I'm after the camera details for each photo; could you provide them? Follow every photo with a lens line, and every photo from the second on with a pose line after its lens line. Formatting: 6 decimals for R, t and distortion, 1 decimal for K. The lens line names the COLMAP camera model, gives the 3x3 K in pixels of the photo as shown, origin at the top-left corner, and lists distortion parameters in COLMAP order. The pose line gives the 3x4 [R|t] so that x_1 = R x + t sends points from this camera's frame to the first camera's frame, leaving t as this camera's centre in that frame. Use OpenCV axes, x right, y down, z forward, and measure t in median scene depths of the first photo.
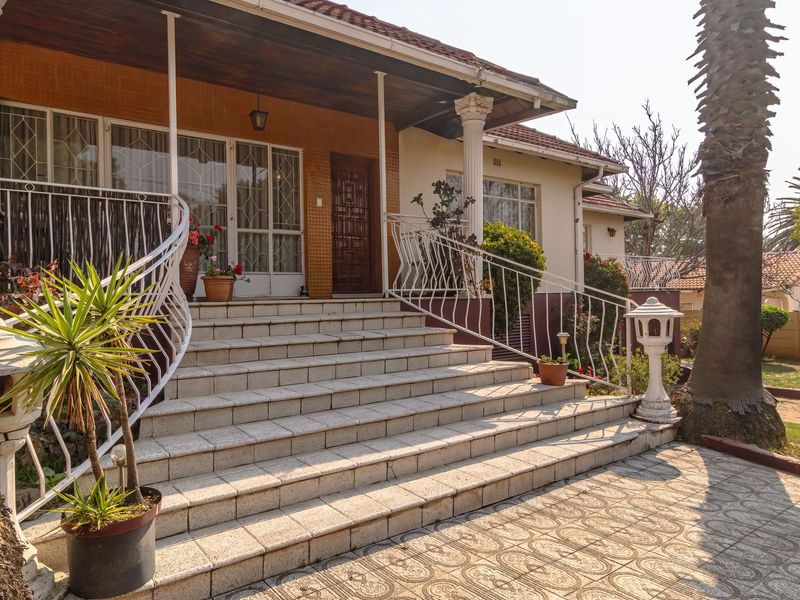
lens RADIAL K [[554.8, 0, 400.0], [0, 554.8, 300.0], [0, 0, 1]] dist [0.006489, 0.003070]
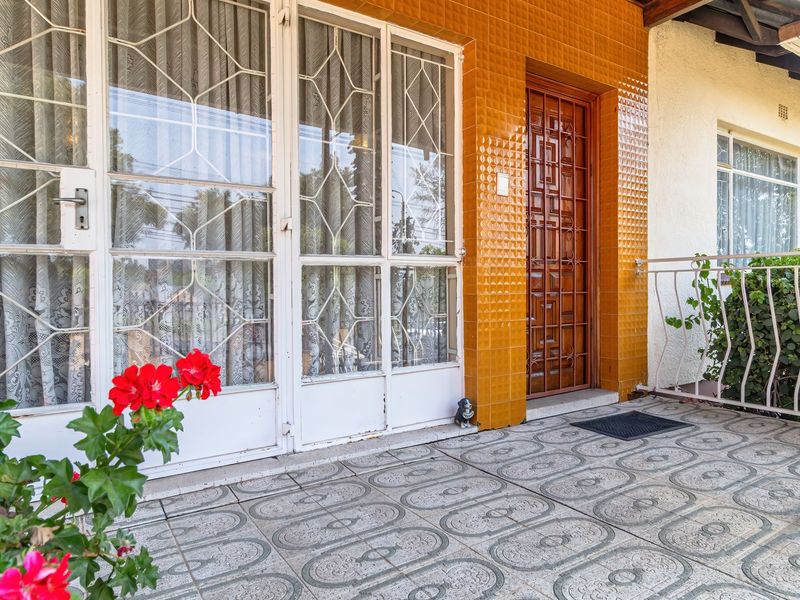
lens RADIAL K [[521.4, 0, 400.0], [0, 521.4, 300.0], [0, 0, 1]] dist [-0.001264, -0.000387]
pose [[0.998240, 0.008523, -0.058679, -0.198788], [-0.007397, 0.999785, 0.019382, -0.102138], [0.058832, -0.018914, 0.998089, 0.635451]]
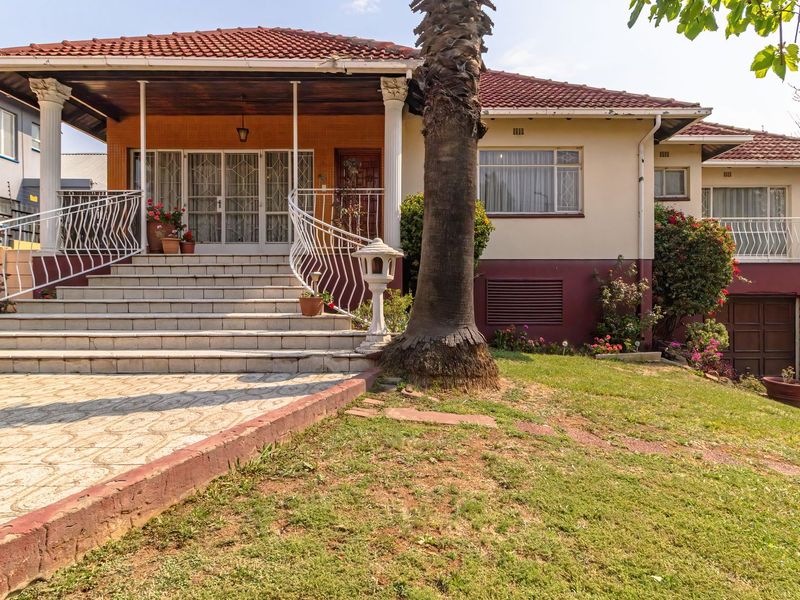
lens RADIAL K [[477.0, 0, 400.0], [0, 477.0, 300.0], [0, 0, 1]] dist [0.000323, -0.000065]
pose [[0.806902, 0.026003, -0.590113, 0.689643], [-0.013422, 0.999580, 0.025692, 0.060257], [0.590533, -0.012810, 0.806912, 0.189291]]
